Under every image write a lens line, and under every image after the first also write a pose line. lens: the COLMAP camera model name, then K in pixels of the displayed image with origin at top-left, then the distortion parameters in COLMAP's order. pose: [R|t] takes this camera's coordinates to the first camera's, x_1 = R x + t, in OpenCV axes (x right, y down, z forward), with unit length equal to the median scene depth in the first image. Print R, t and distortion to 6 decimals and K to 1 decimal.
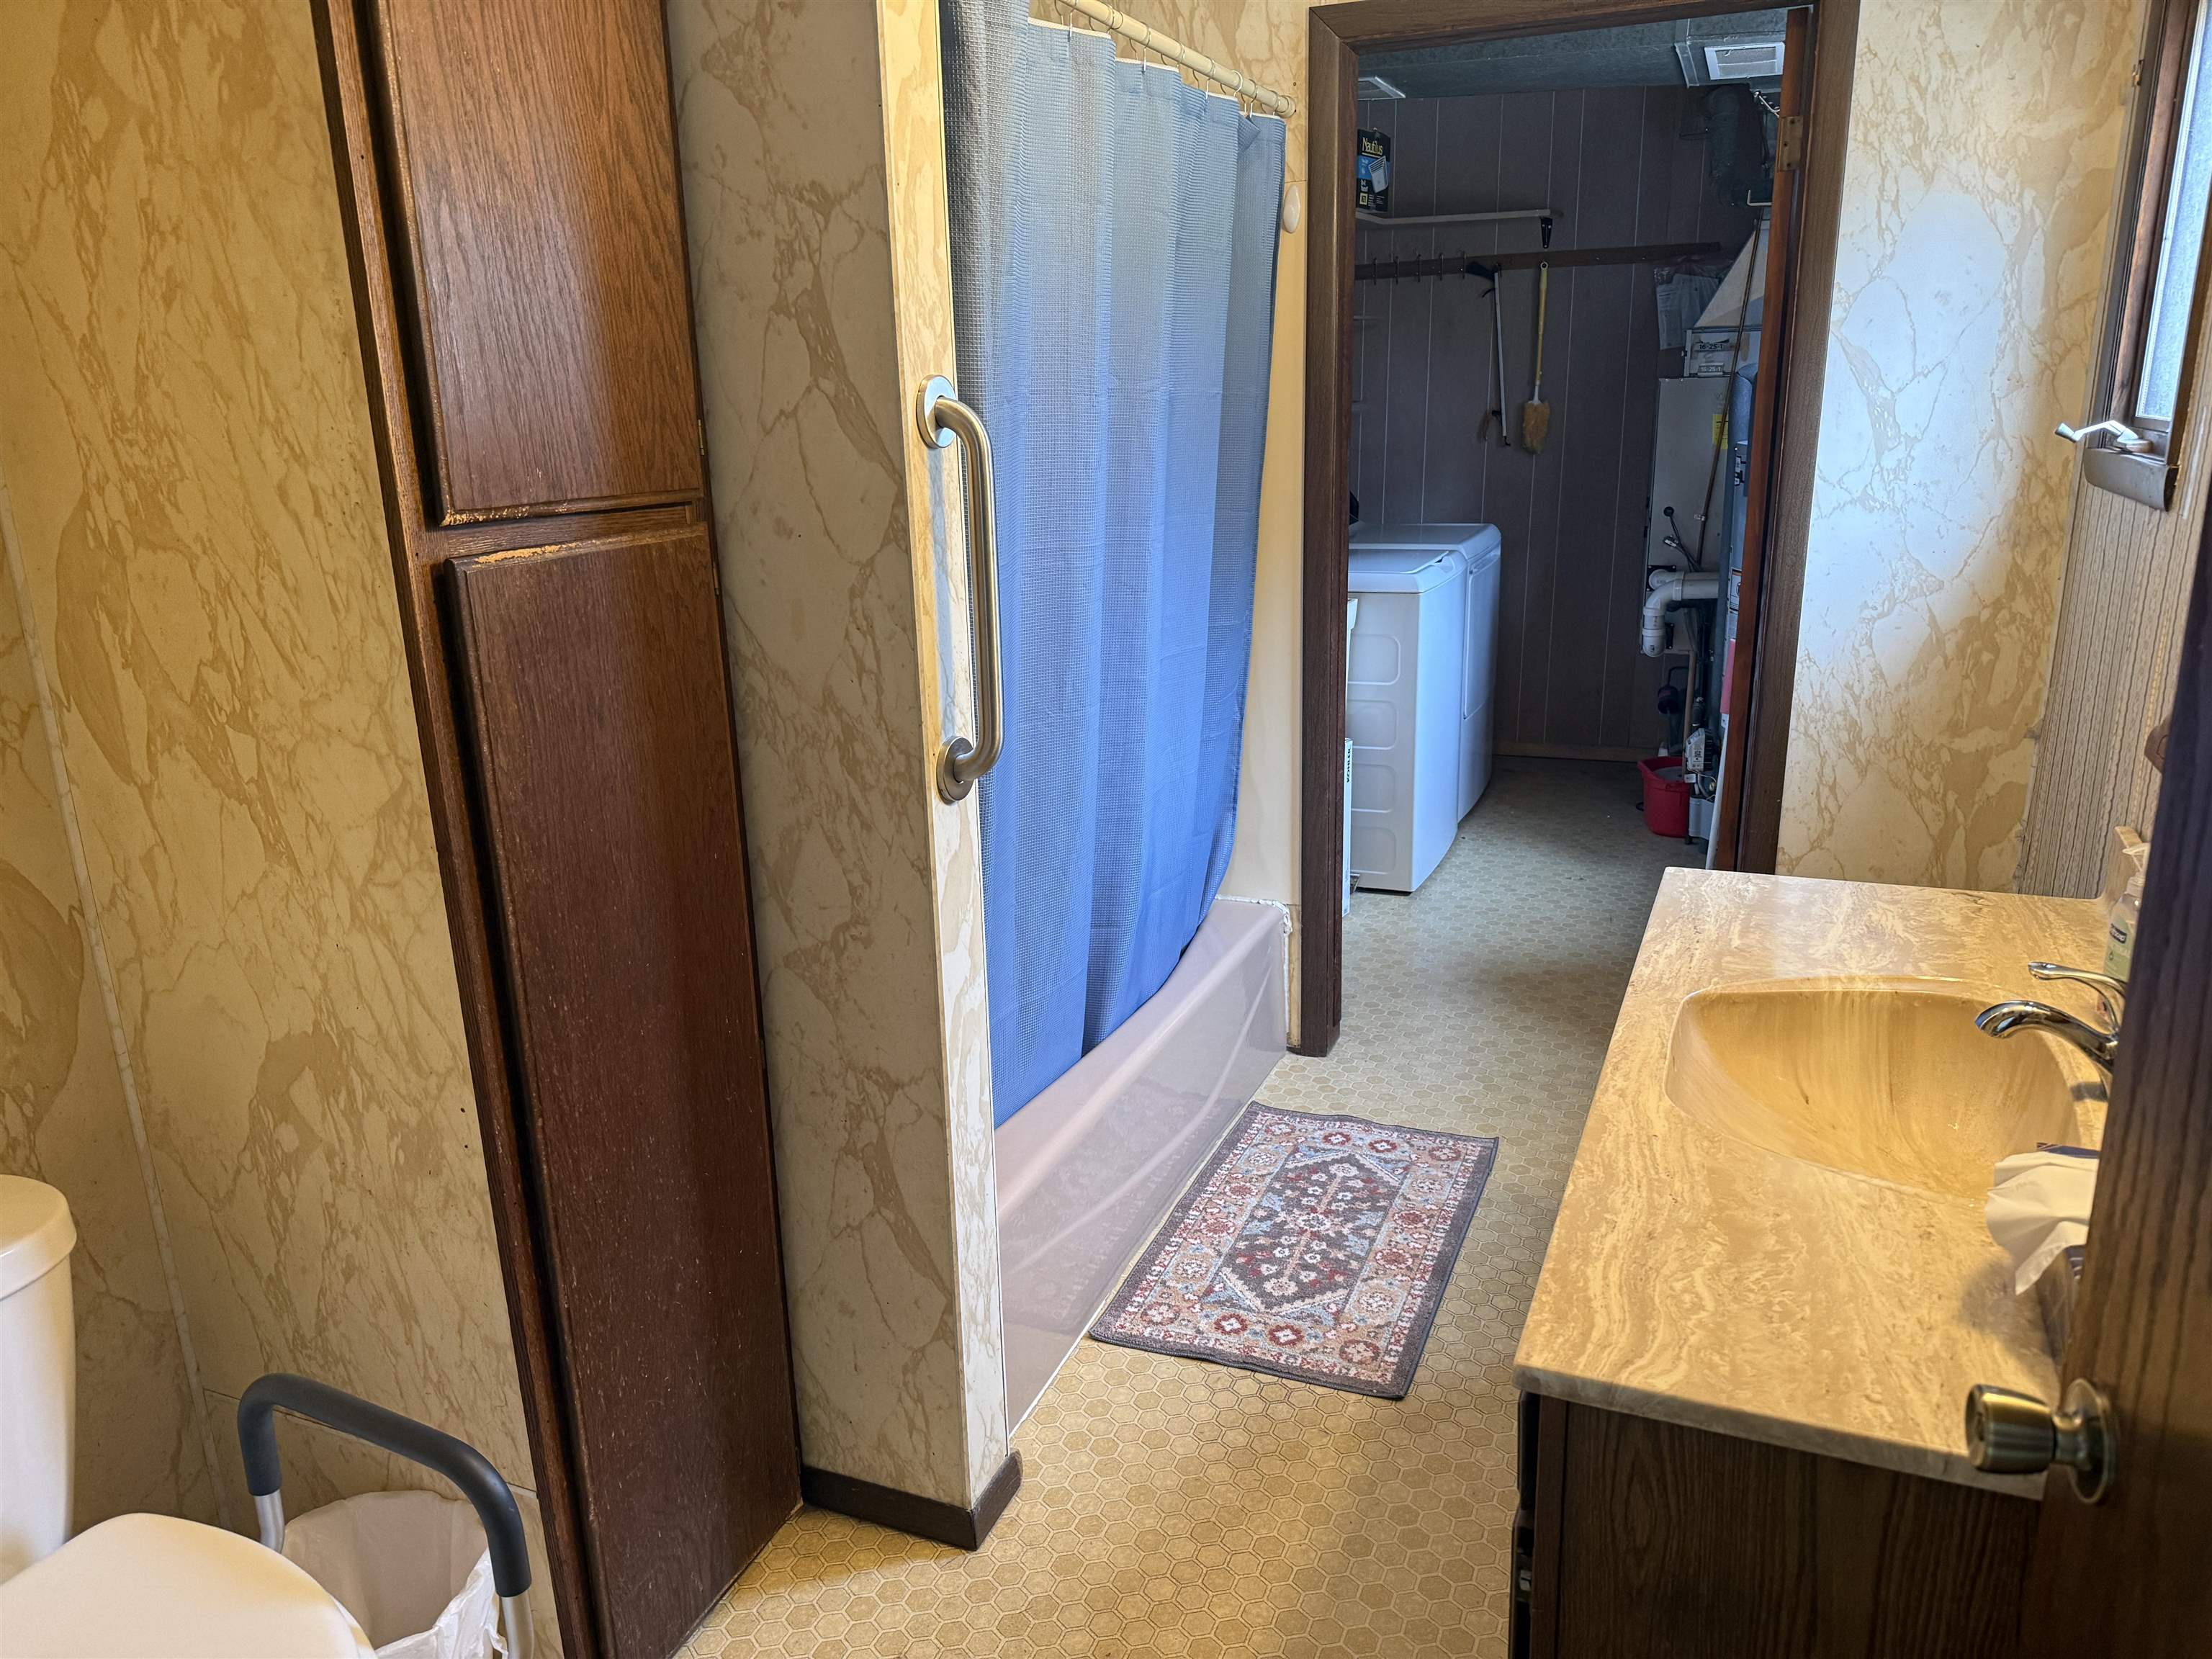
lens RADIAL K [[1524.3, 0, 1106.0], [0, 1524.3, 829.5], [0, 0, 1]] dist [0.094911, -0.223842]
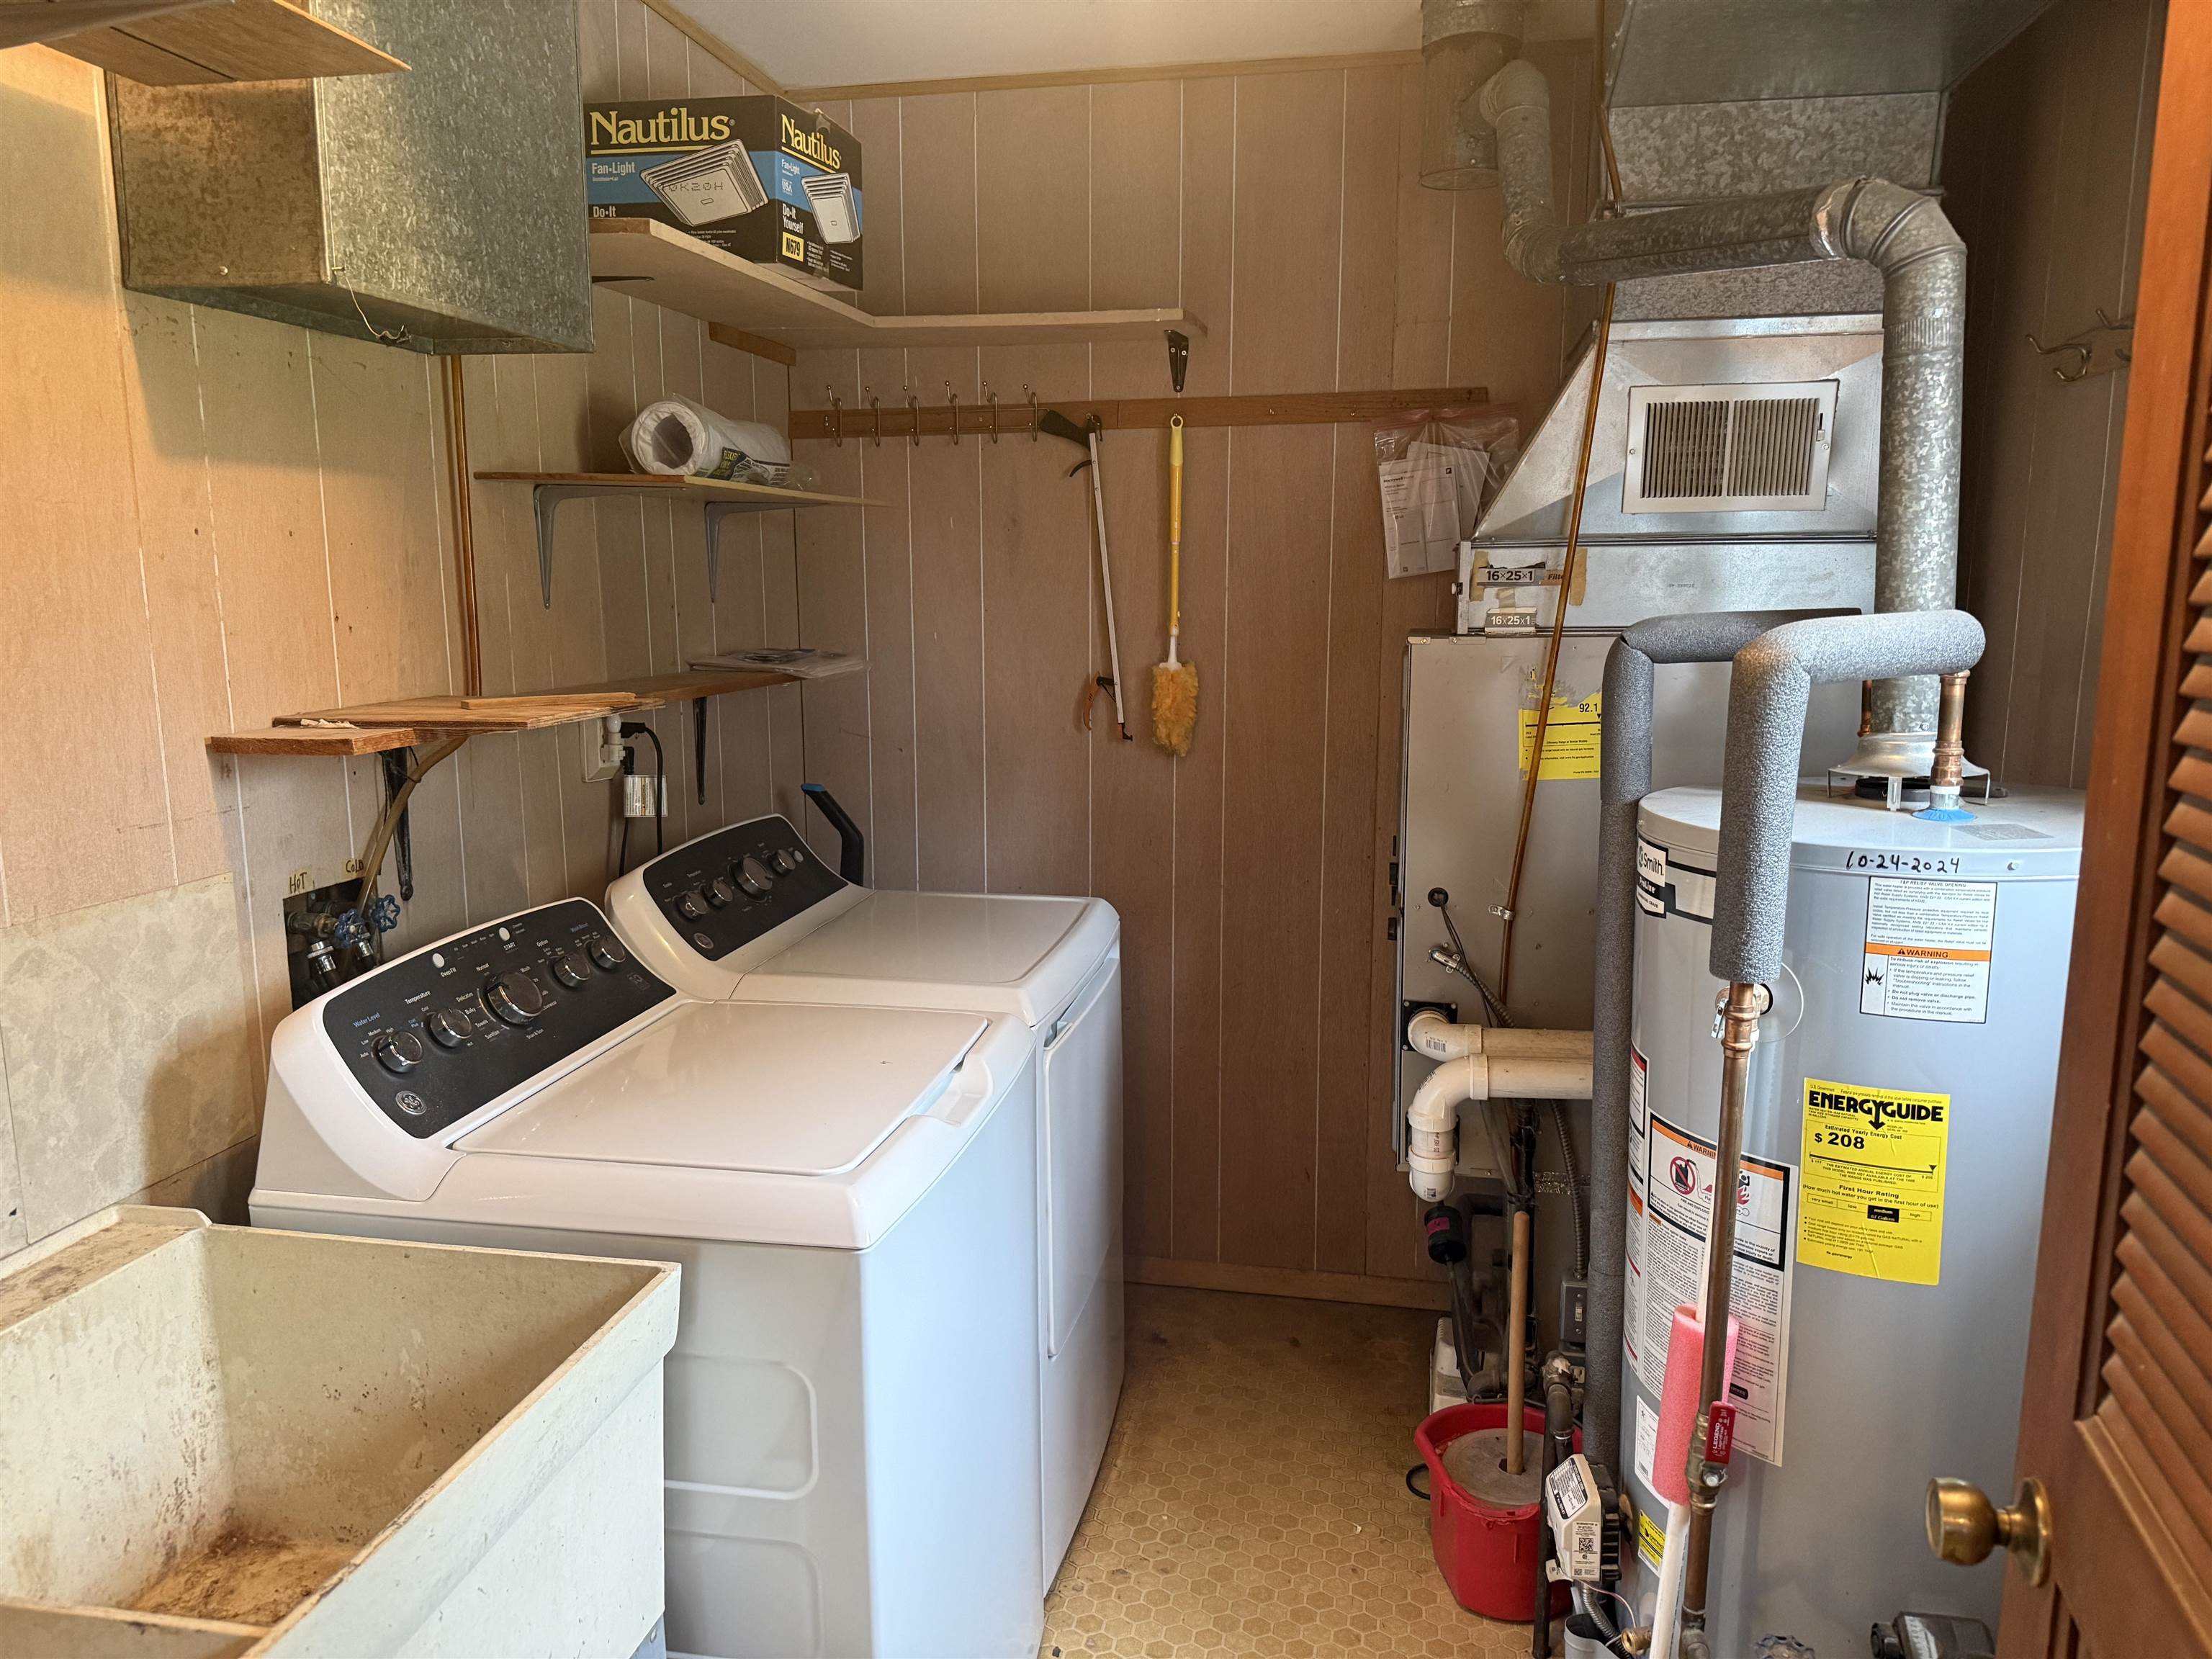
lens RADIAL K [[1524.3, 0, 1106.0], [0, 1524.3, 829.5], [0, 0, 1]] dist [0.094911, -0.223842]
pose [[0.977260, -0.009209, 0.211845, 0.152313], [0.036098, 0.991699, -0.123411, -0.166344], [-0.208950, 0.128252, 0.969480, 0.526604]]
